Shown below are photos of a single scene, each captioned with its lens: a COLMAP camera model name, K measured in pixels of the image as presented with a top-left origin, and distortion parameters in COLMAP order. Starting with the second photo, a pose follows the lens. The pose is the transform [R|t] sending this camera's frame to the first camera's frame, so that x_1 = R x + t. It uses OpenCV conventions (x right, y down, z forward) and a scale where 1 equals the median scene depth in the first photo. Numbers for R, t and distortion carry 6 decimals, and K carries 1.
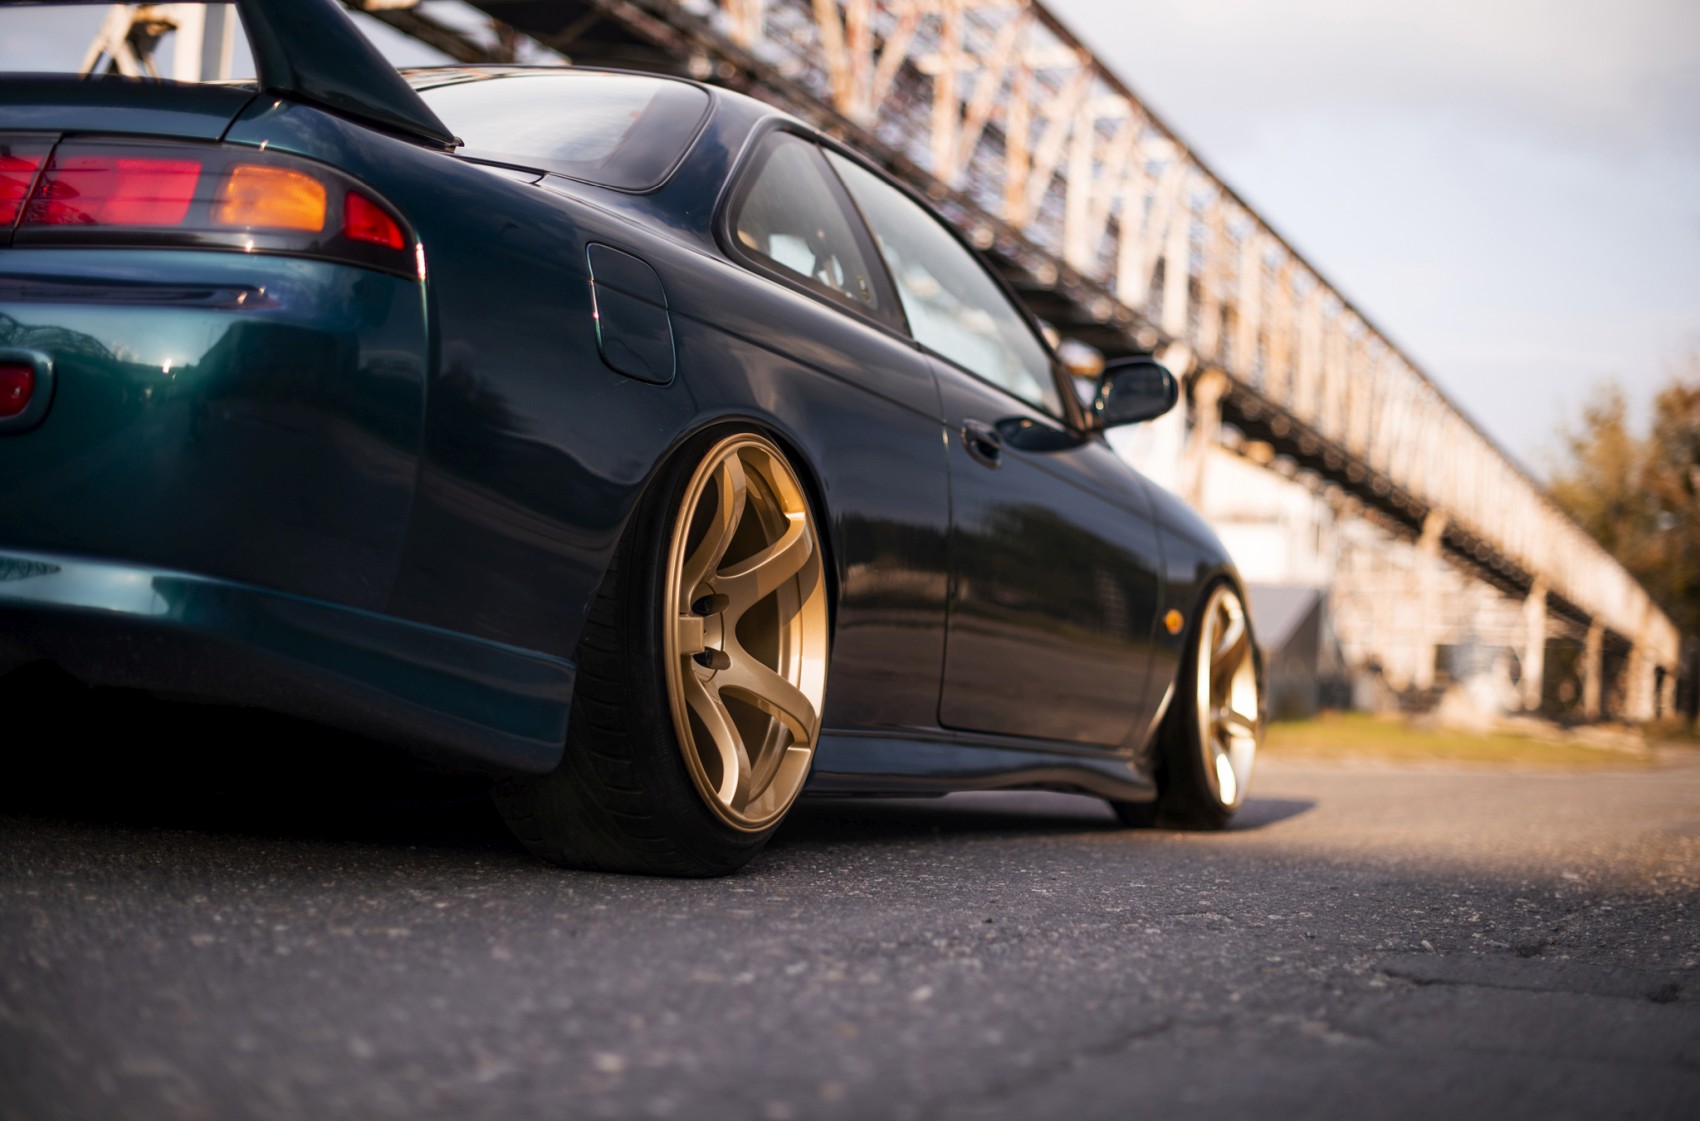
lens RADIAL K [[2269.8, 0, 850.0], [0, 2269.8, 560.5], [0, 0, 1]] dist [-0.234907, -0.009370]
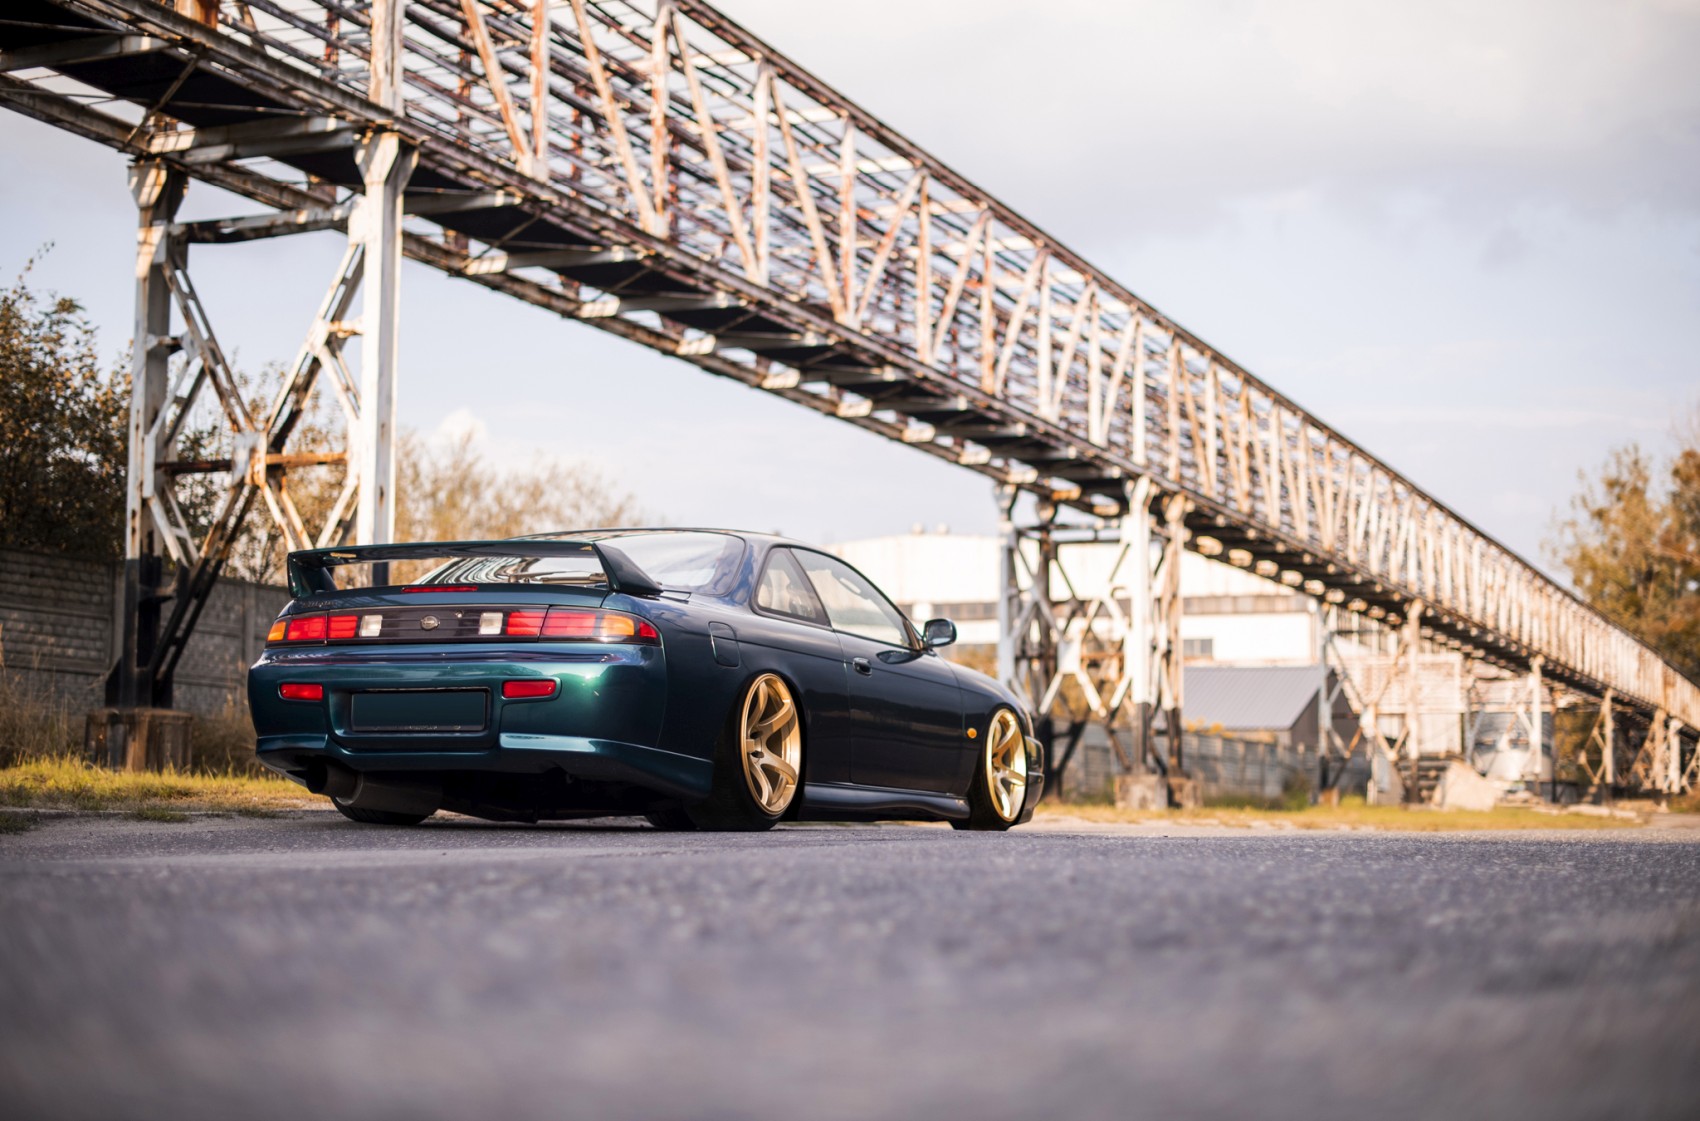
lens RADIAL K [[2427.5, 0, 850.0], [0, 2427.5, 560.5], [0, 0, 1]] dist [-0.112193, 0.034698]
pose [[0.998312, -0.056394, -0.013865, 0.067901], [0.055744, 0.997497, -0.043495, -0.038700], [0.016283, 0.042649, 0.998957, -1.253740]]
